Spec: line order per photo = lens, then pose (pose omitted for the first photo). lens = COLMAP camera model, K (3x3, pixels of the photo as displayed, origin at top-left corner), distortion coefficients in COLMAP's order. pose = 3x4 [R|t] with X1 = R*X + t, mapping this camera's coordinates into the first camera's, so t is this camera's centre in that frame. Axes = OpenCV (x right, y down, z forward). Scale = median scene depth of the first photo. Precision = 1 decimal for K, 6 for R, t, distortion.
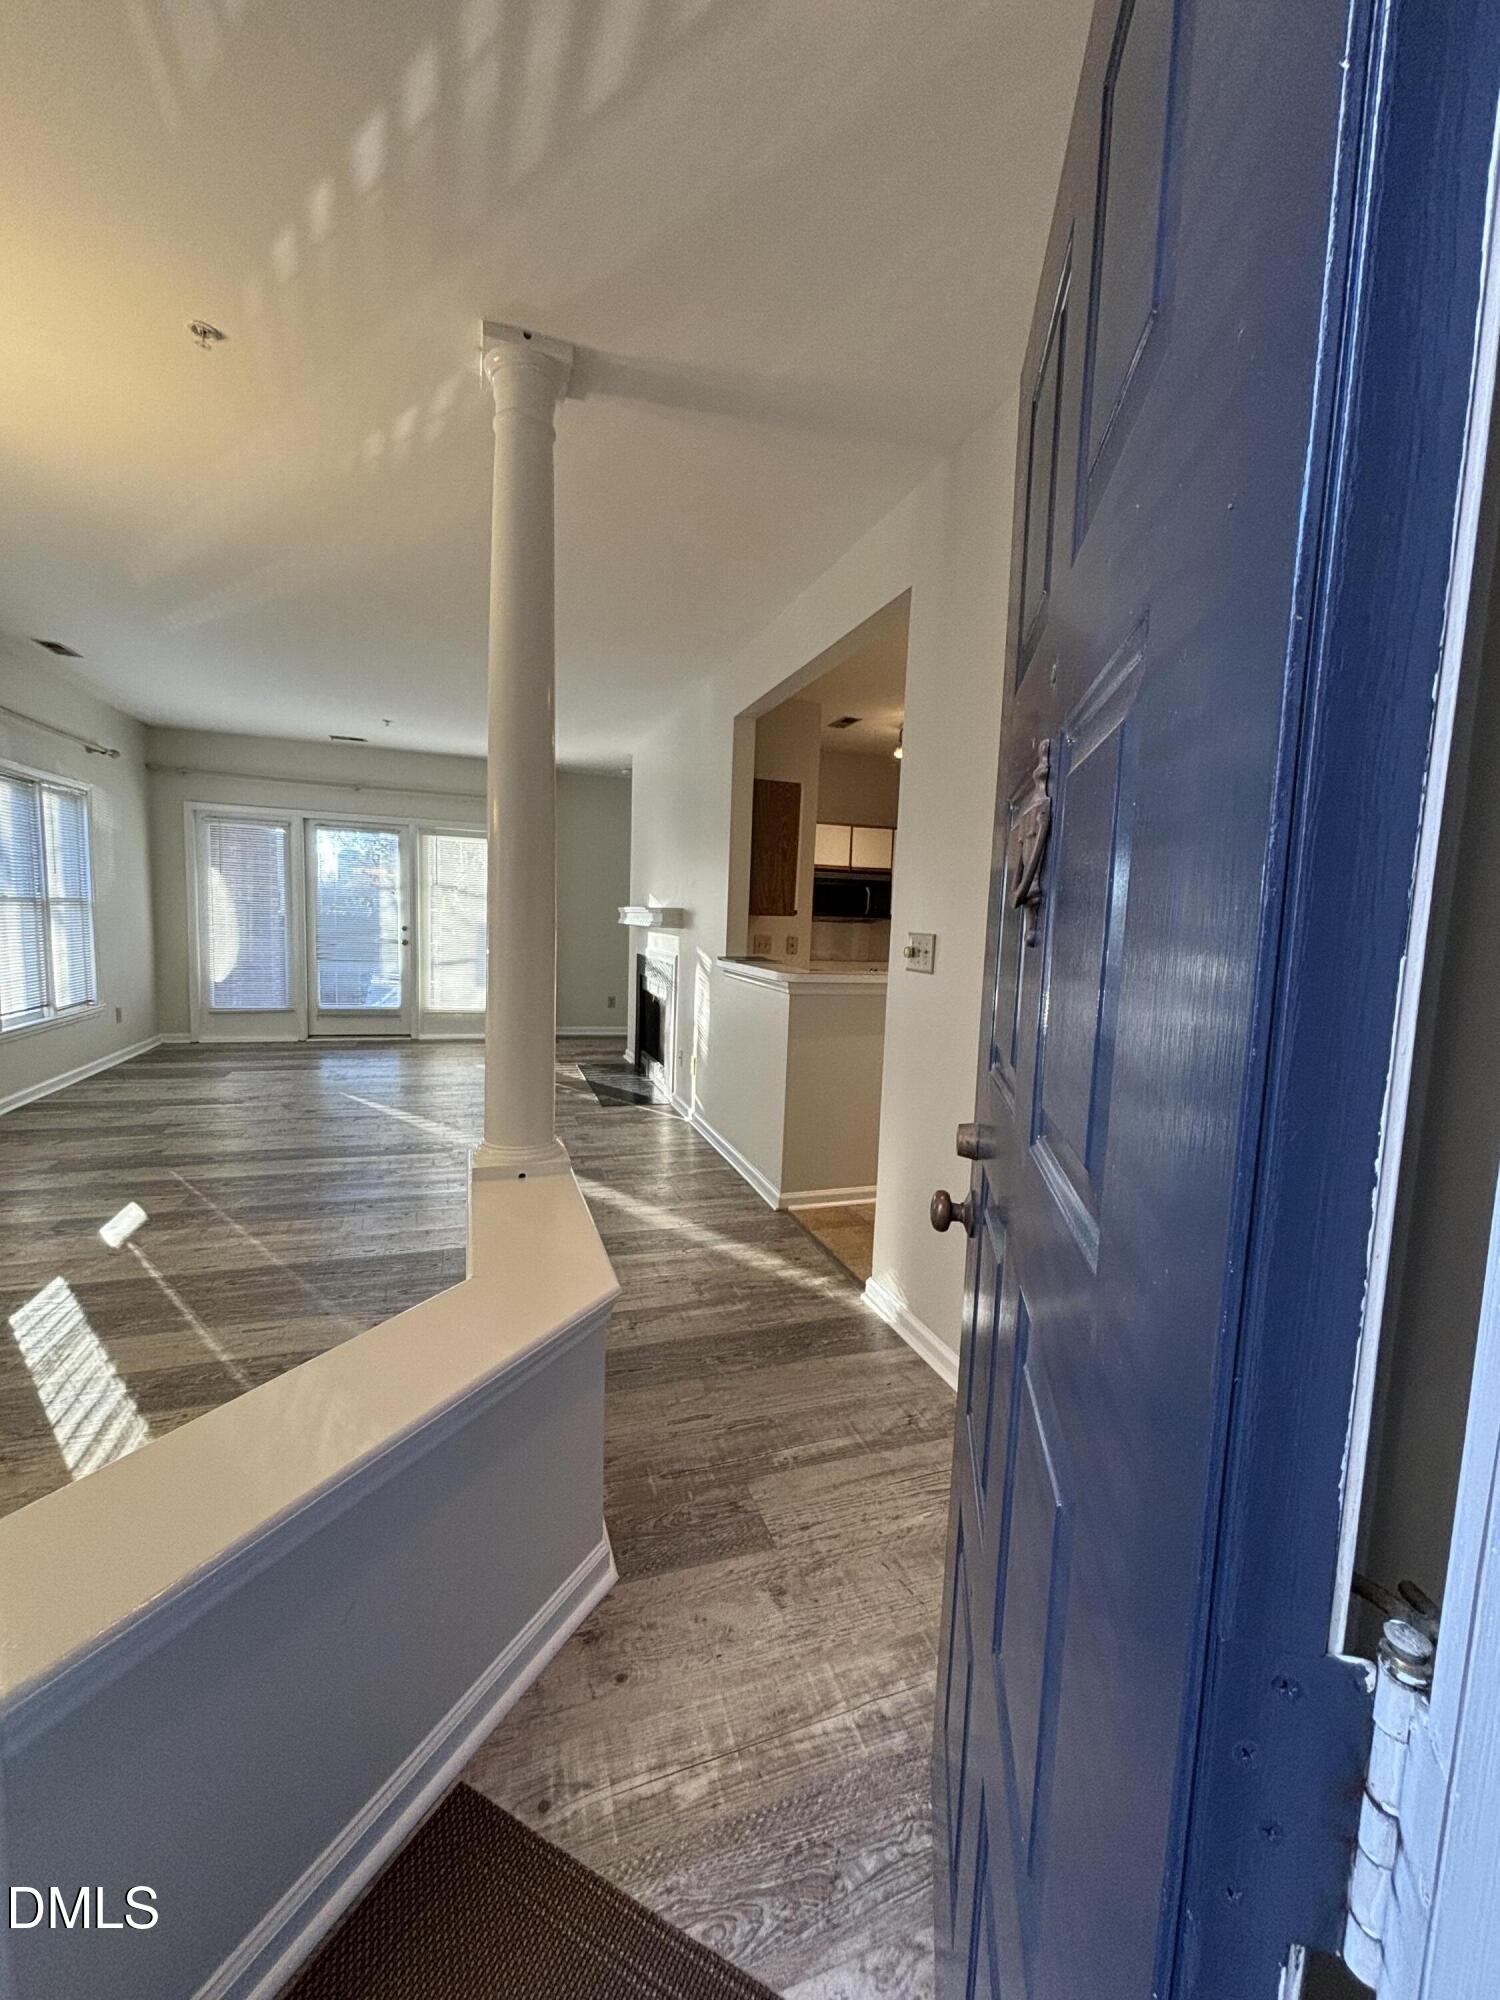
lens RADIAL K [[795.3, 0, 740.8], [0, 795.3, 1004.9], [0, 0, 1]] dist [-0.003083, 0.000060]
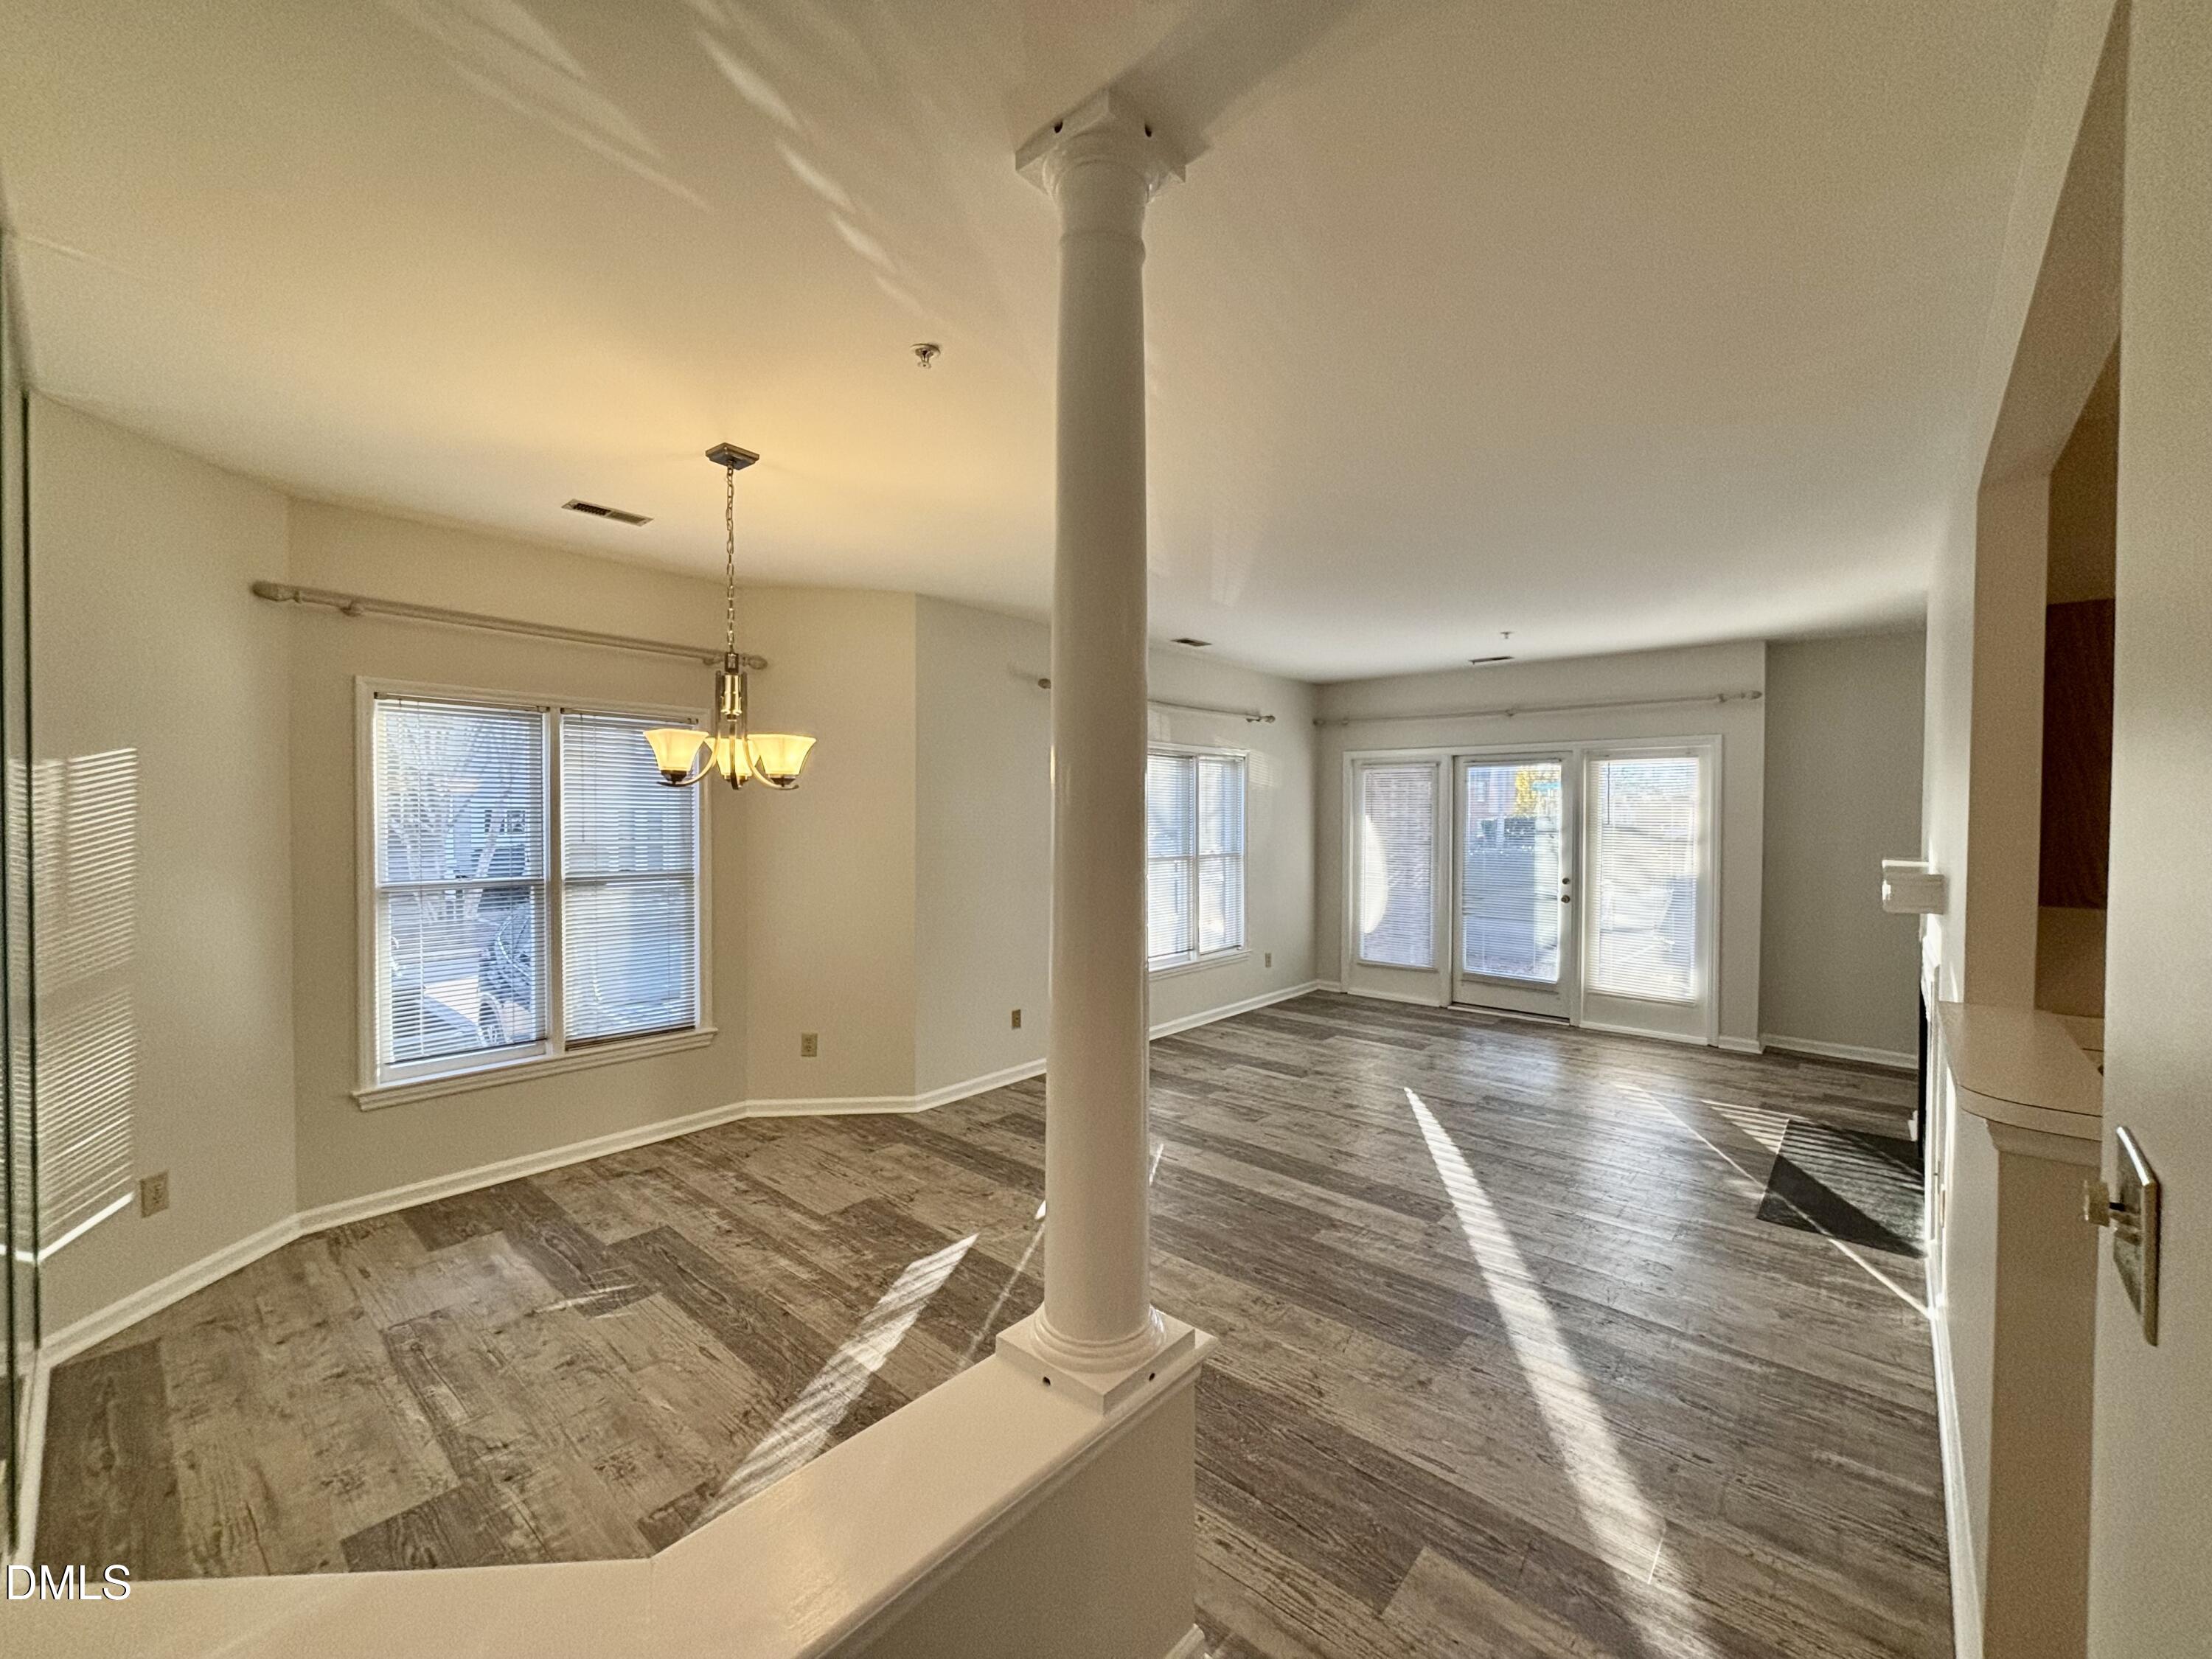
lens RADIAL K [[879.6, 0, 1110.7], [0, 879.6, 834.9], [0, 0, 1]] dist [-0.003083, 0.000060]
pose [[0.502740, -0.014820, -0.864310, 0.104562], [-0.082966, 0.994410, -0.065310, -0.050794], [0.860447, 0.104542, 0.498700, 0.190284]]
